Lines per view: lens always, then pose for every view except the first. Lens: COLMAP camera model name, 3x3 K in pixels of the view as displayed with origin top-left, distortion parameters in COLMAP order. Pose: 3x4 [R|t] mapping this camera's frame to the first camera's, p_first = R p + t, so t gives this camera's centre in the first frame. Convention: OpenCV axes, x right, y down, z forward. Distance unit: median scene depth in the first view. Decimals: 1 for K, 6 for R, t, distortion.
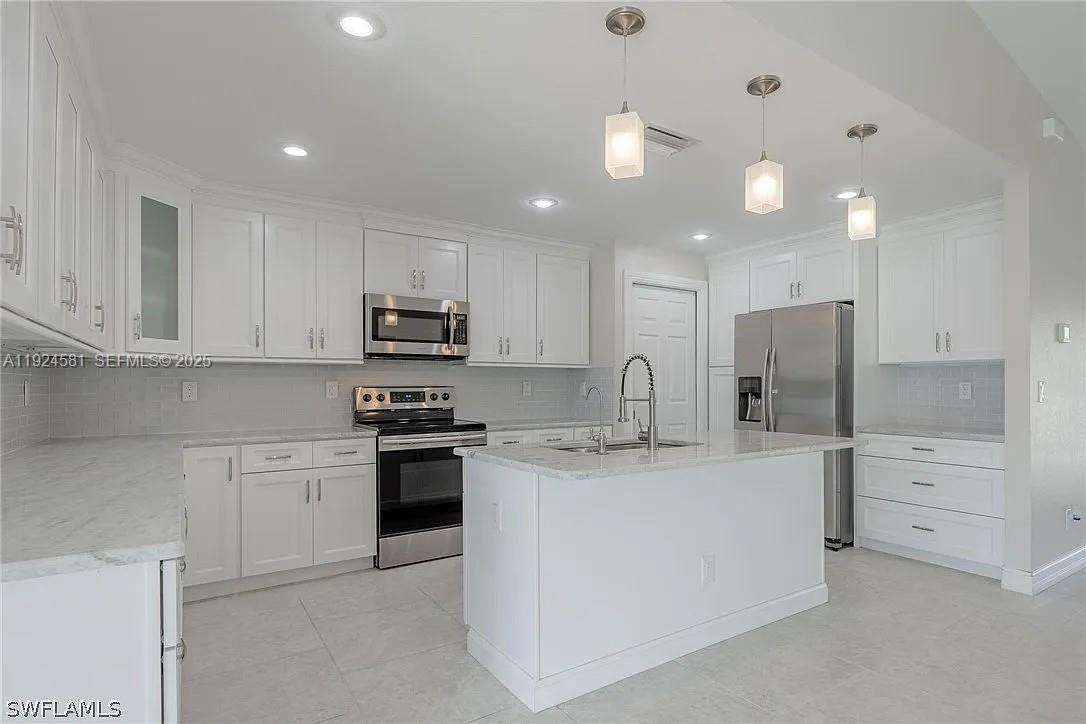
lens RADIAL K [[574.0, 0, 563.4], [0, 574.0, 385.9], [0, 0, 1]] dist [-0.002839, -0.000356]
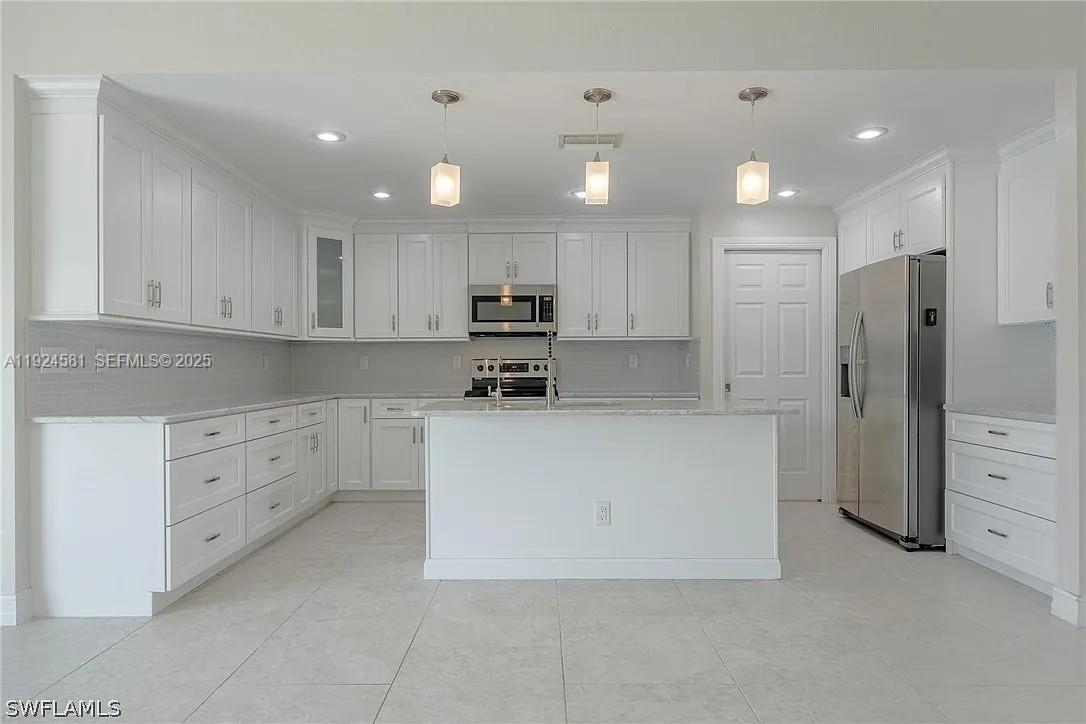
lens RADIAL K [[652.8, 0, 531.8], [0, 652.8, 364.8], [0, 0, 1]] dist [-0.000820, 0.000505]
pose [[0.819254, -0.002033, -0.573427, 0.572665], [0.000221, 0.999995, -0.003229, 0.018625], [0.573431, 0.002518, 0.819250, -0.094511]]
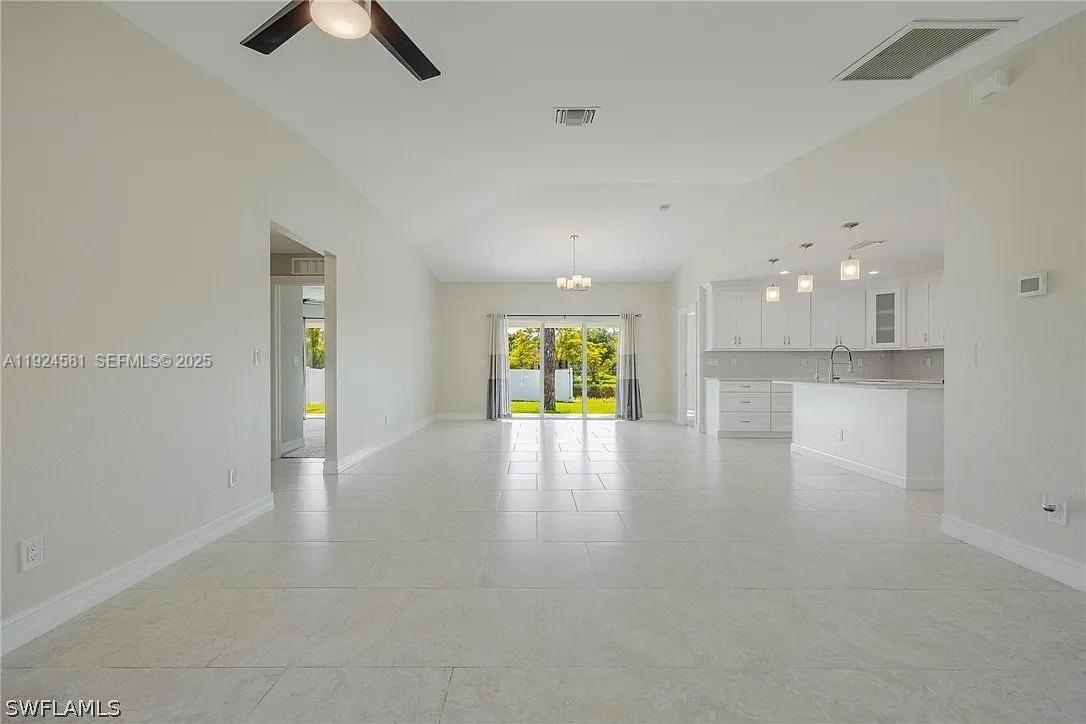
lens RADIAL K [[463.5, 0, 543.0], [0, 463.5, 362.0], [0, 0, 1]] dist [-0.001113, -0.000132]
pose [[-0.572095, -0.000789, -0.820187, 1.601663], [-0.003915, 0.999991, 0.001768, 0.011171], [0.820178, 0.004223, -0.572093, 0.711807]]
